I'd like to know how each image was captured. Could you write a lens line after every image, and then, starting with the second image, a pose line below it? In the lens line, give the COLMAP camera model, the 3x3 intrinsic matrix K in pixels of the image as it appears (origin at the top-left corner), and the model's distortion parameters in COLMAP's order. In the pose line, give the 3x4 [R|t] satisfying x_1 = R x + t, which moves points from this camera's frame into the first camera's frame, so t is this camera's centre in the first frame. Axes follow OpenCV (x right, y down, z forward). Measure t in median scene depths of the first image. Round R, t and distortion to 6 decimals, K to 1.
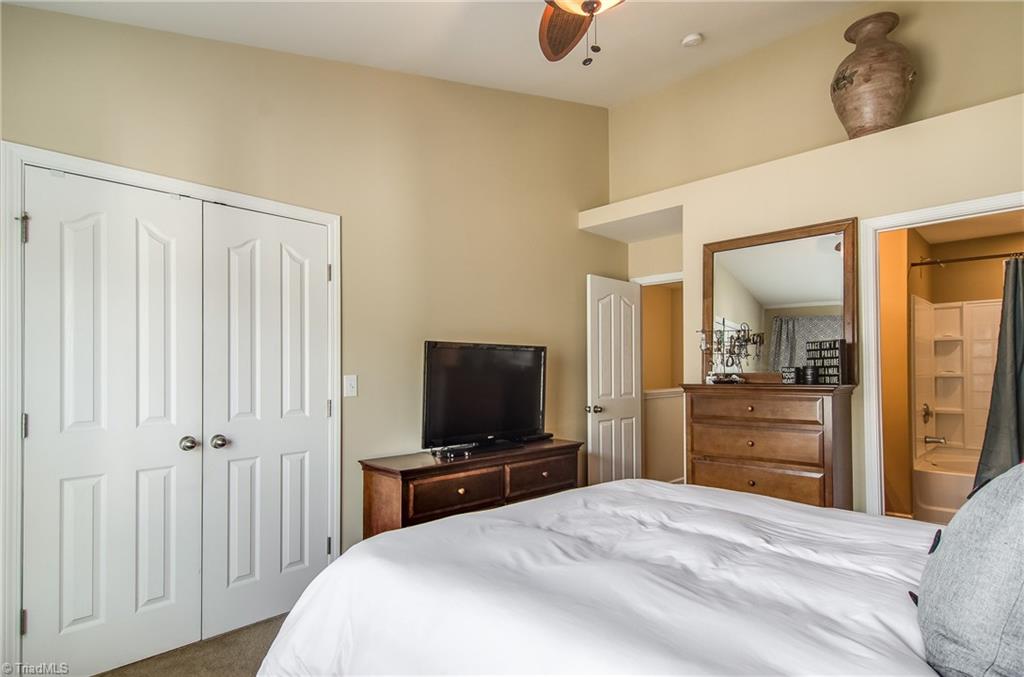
lens RADIAL K [[533.2, 0, 513.2], [0, 533.2, 364.0], [0, 0, 1]] dist [0.022994, 0.000061]
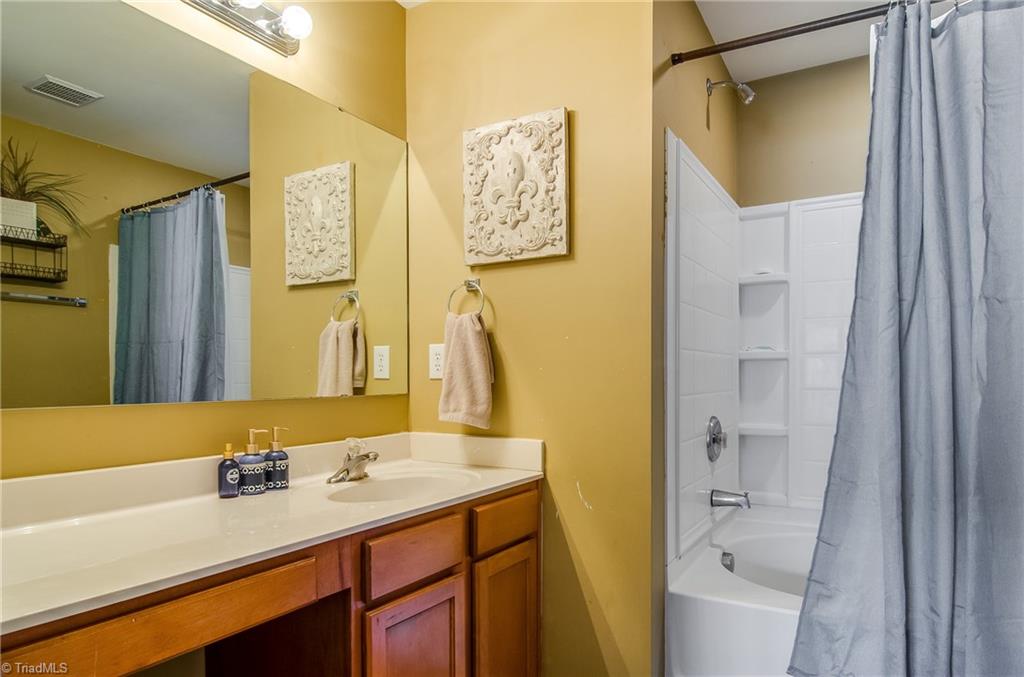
lens RADIAL K [[562.4, 0, 517.0], [0, 562.4, 382.4], [0, 0, 1]] dist [-0.001775, -0.000459]
pose [[0.978161, -0.000632, 0.207846, 0.501668], [-0.002995, 0.999849, 0.017137, 0.037452], [-0.207826, -0.017385, 0.978011, 0.574609]]
